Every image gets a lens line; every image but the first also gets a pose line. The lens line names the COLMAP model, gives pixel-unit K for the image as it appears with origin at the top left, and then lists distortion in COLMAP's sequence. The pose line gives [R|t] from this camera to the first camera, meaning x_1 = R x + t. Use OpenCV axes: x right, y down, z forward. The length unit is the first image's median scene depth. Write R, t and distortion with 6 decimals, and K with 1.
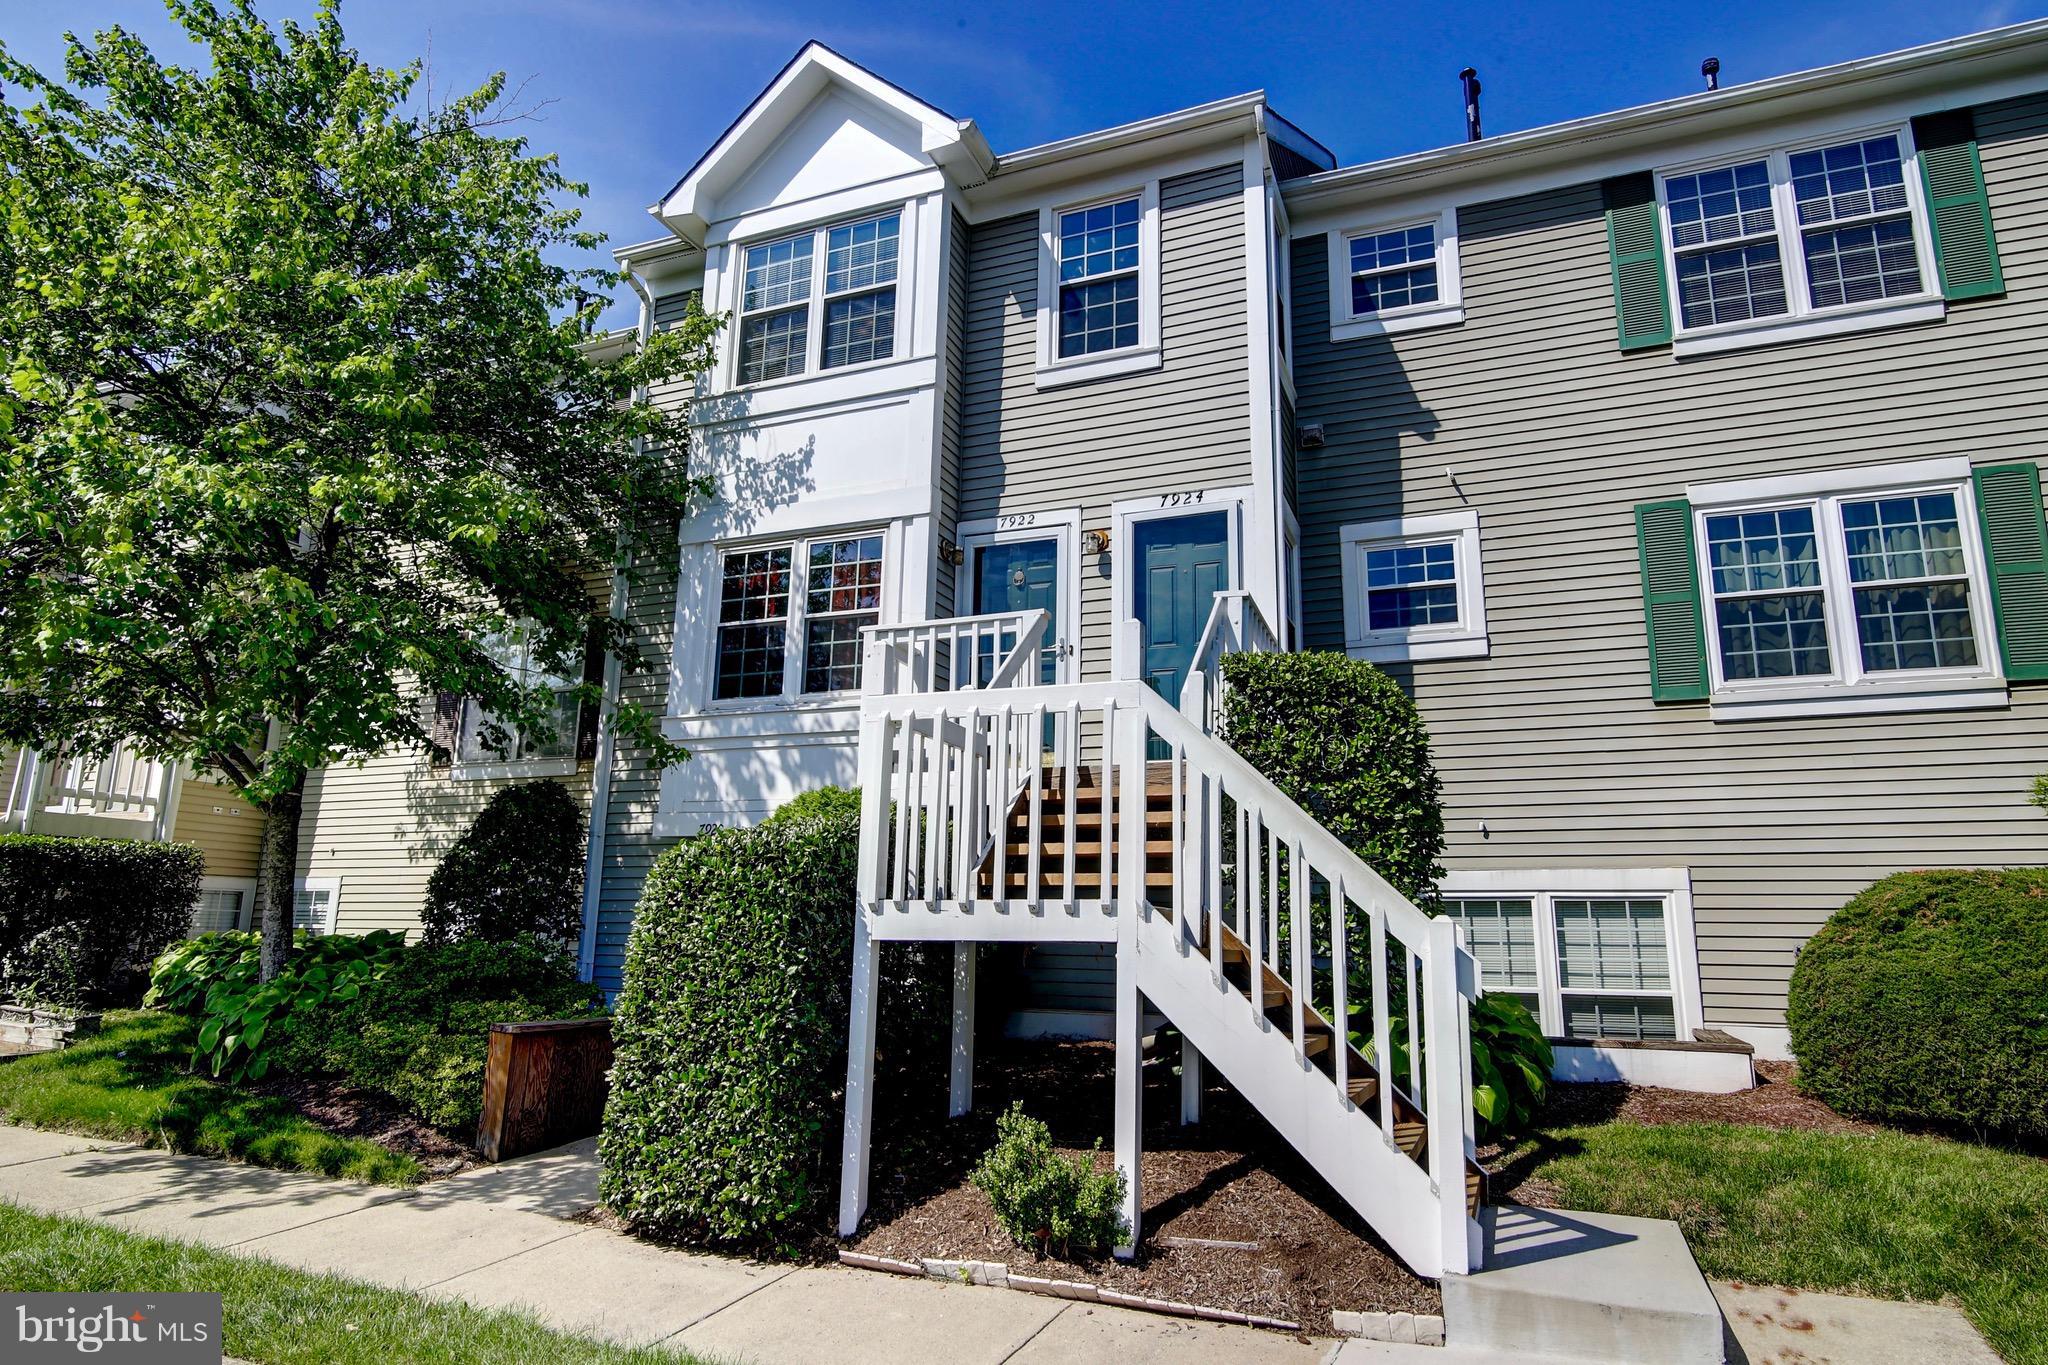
lens RADIAL K [[1123.4, 0, 1043.2], [0, 1123.4, 683.8], [0, 0, 1]] dist [-0.009133, 0.000677]
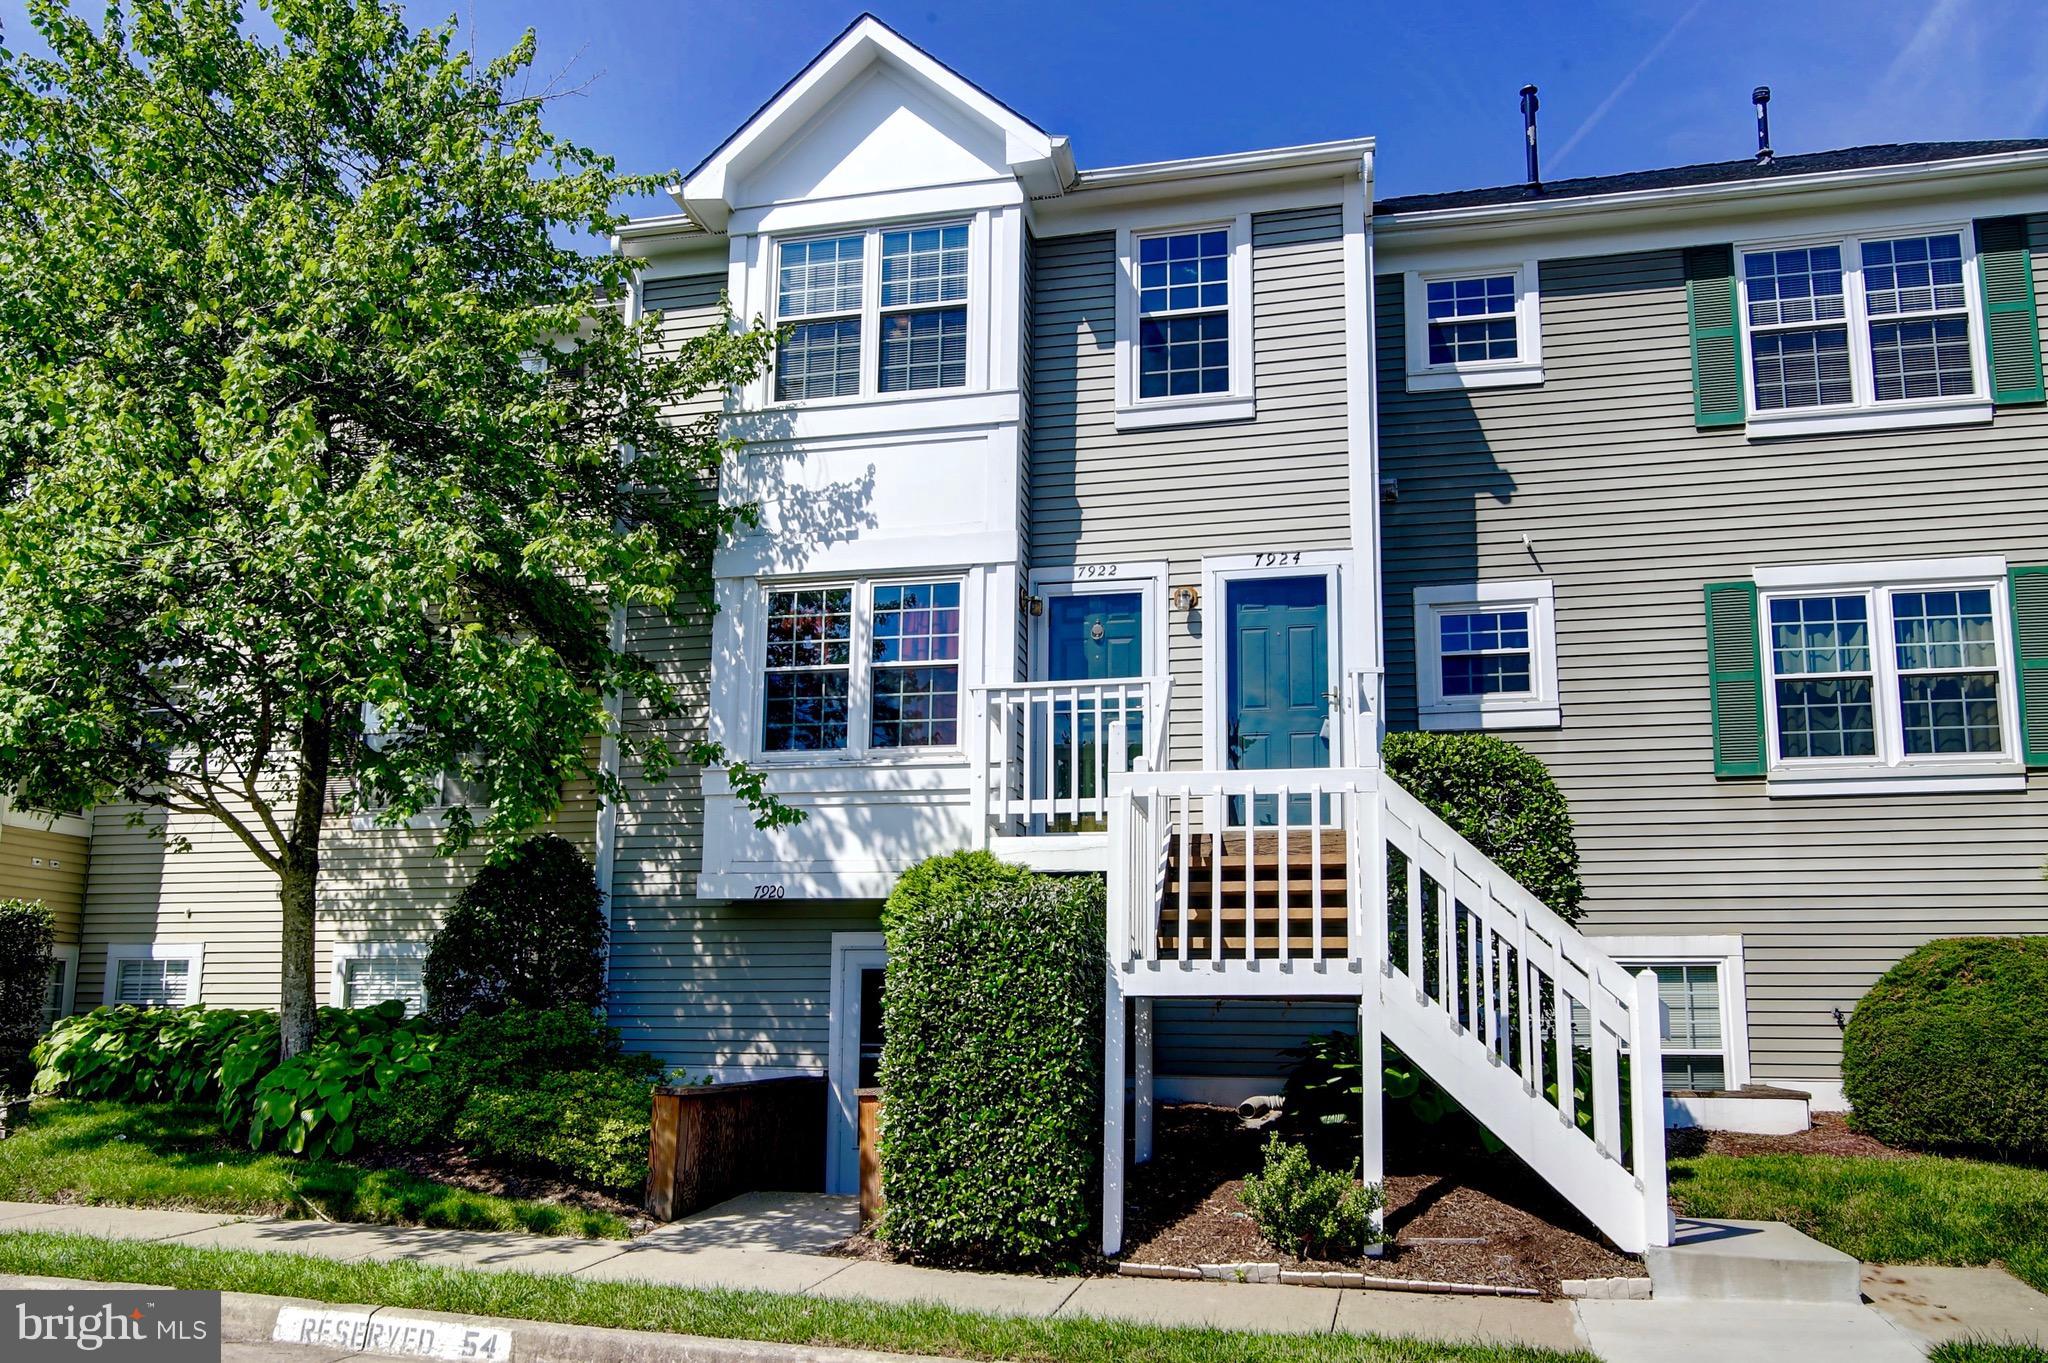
lens RADIAL K [[1472.0, 0, 1013.6], [0, 1472.0, 786.6], [0, 0, 1]] dist [-0.005762, 0.003012]
pose [[0.988716, 0.018027, 0.148712, -0.287820], [-0.026950, 0.997941, 0.058205, -0.035138], [-0.147356, -0.061556, 0.987166, -0.240835]]
